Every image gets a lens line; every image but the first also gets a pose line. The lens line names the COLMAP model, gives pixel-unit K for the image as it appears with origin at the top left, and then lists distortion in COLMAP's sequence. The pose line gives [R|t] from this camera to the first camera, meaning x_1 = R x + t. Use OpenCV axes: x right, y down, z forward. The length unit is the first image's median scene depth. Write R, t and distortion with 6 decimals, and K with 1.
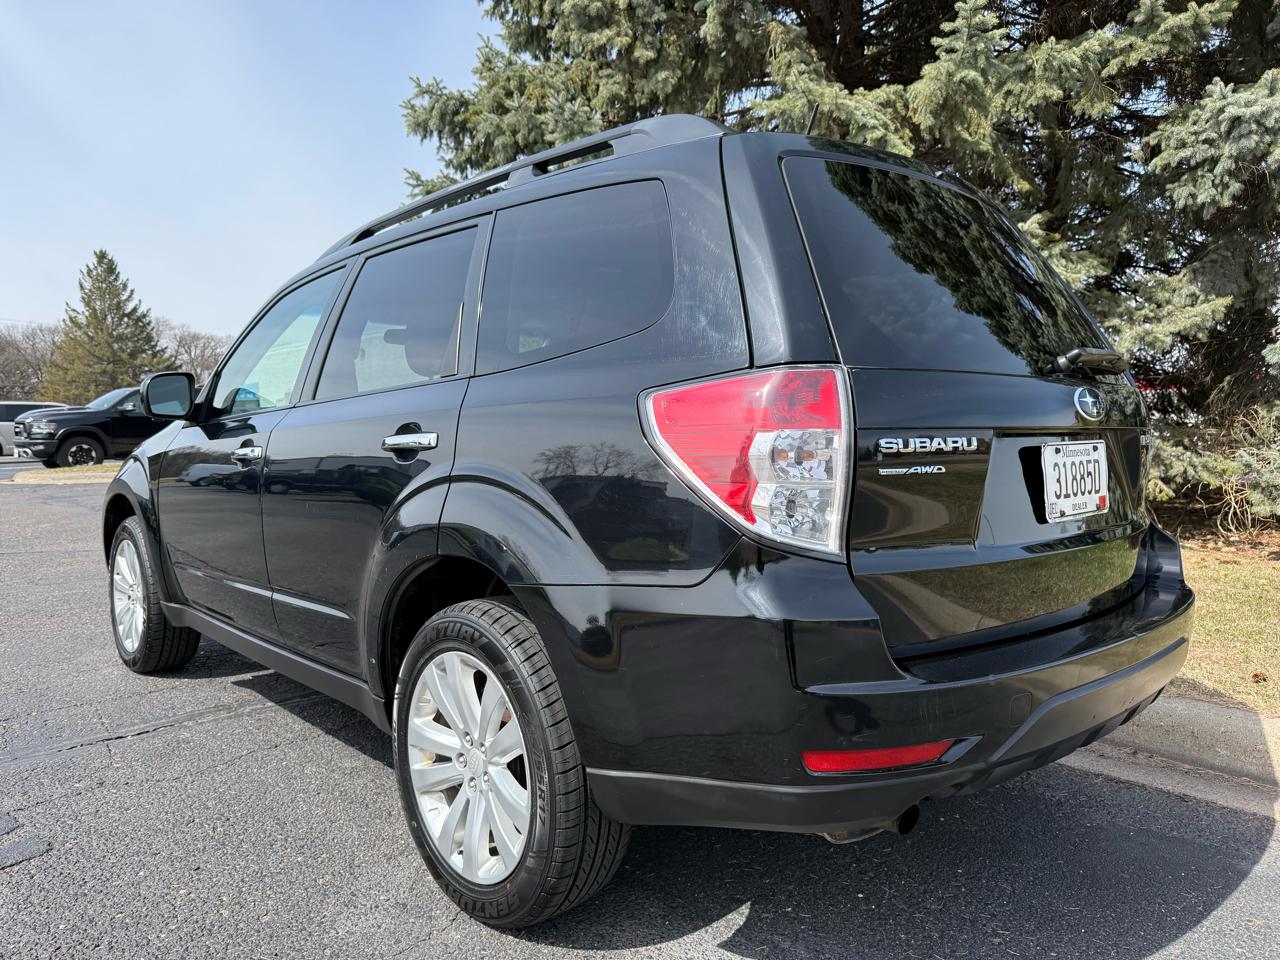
lens RADIAL K [[911.7, 0, 637.3], [0, 911.7, 474.6], [0, 0, 1]] dist [0.016543, -0.029929]
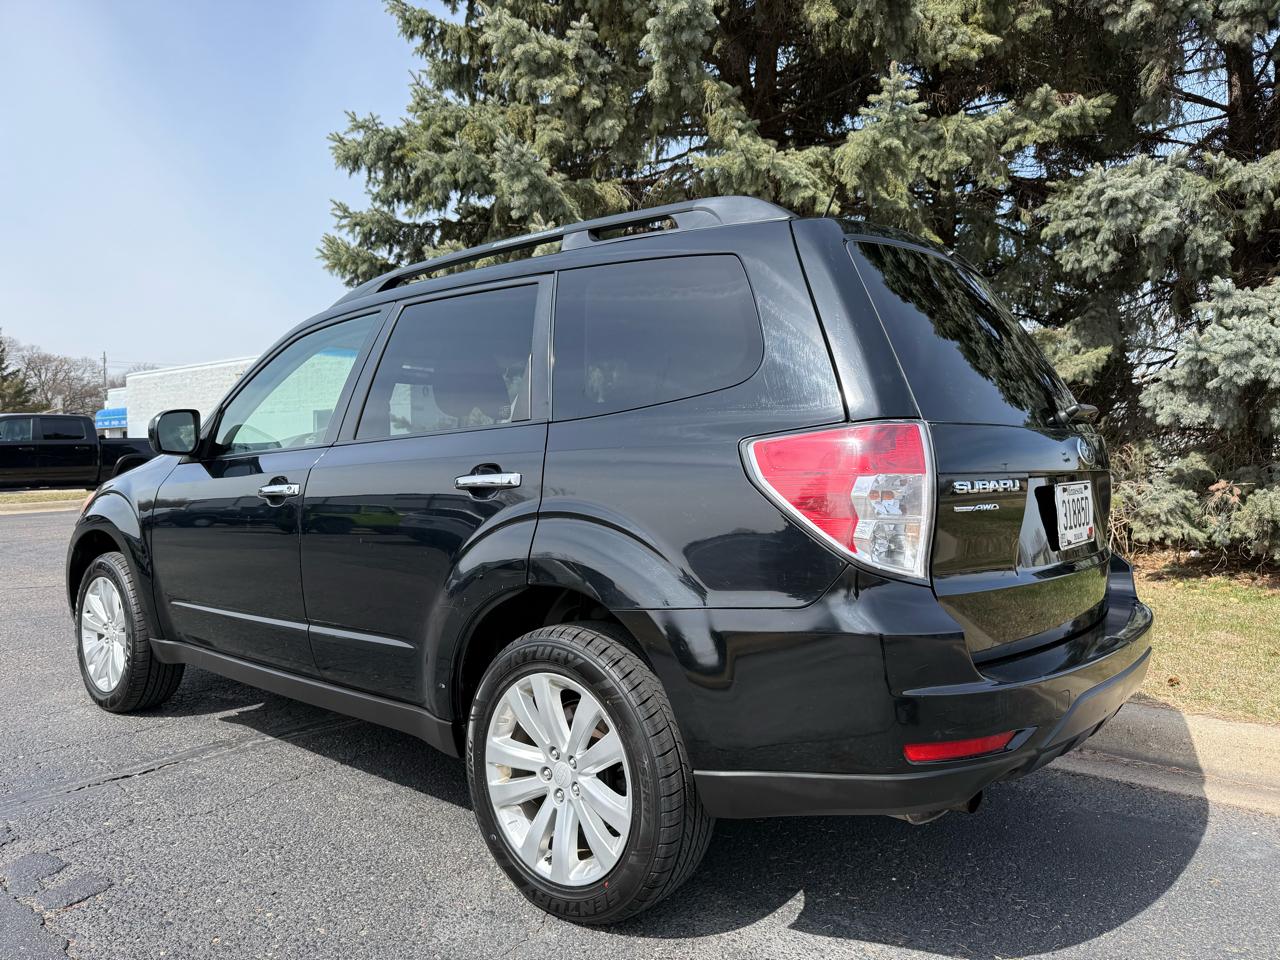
lens RADIAL K [[911.7, 0, 645.3], [0, 911.7, 479.8], [0, 0, 1]] dist [0.016543, -0.029929]
pose [[0.990736, 0.000215, 0.135804, -0.169862], [0.003502, 0.999626, -0.027125, -0.005933], [-0.135759, 0.027350, 0.990364, -0.078727]]
